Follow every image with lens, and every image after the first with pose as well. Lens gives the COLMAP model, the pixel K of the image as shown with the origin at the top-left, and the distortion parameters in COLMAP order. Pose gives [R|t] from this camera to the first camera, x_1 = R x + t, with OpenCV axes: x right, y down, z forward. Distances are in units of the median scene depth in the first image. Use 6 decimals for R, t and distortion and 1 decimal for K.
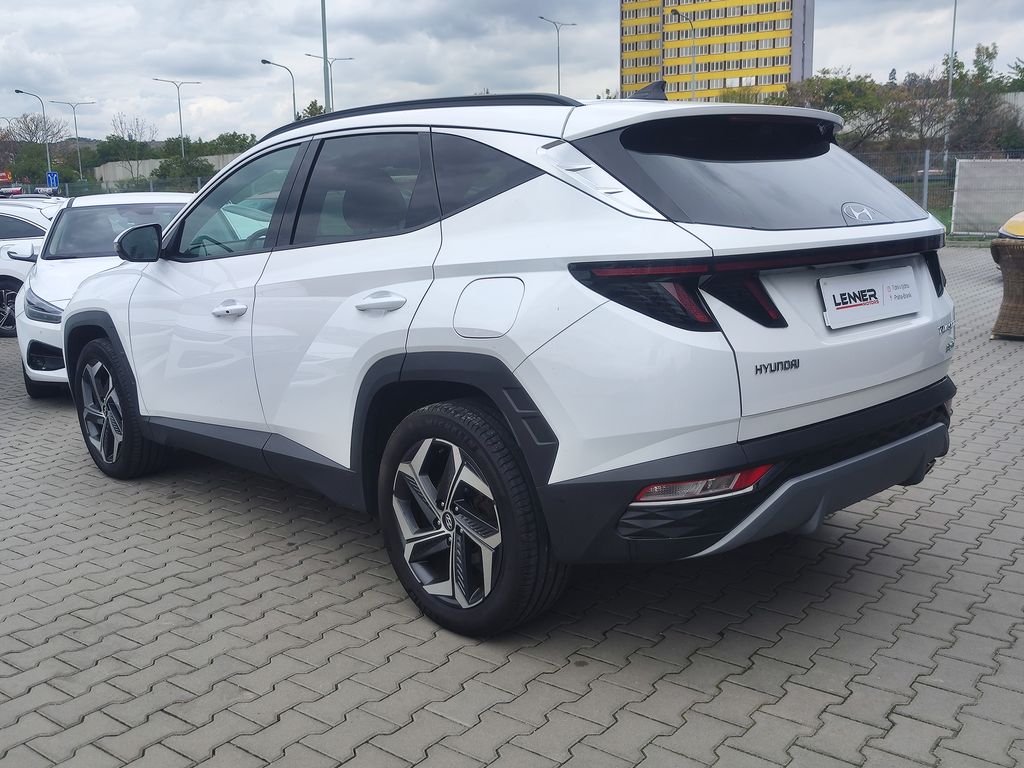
lens RADIAL K [[1013.1, 0, 513.4], [0, 1013.1, 353.5], [0, 0, 1]] dist [0.082059, -0.160103]
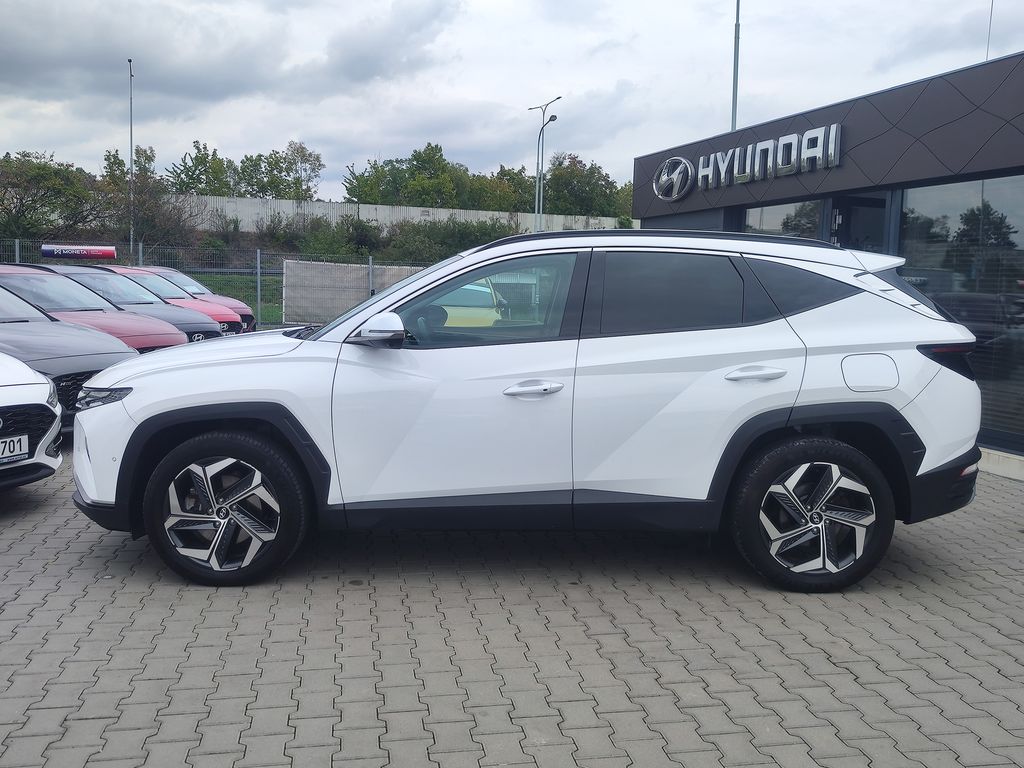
lens RADIAL K [[1013.1, 0, 513.4], [0, 1013.1, 353.5], [0, 0, 1]] dist [0.082059, -0.160103]
pose [[0.665783, -0.011292, 0.746060, -1.416347], [0.074419, 0.995905, -0.051339, -0.030863], [-0.742425, 0.089702, 0.663896, 0.297187]]
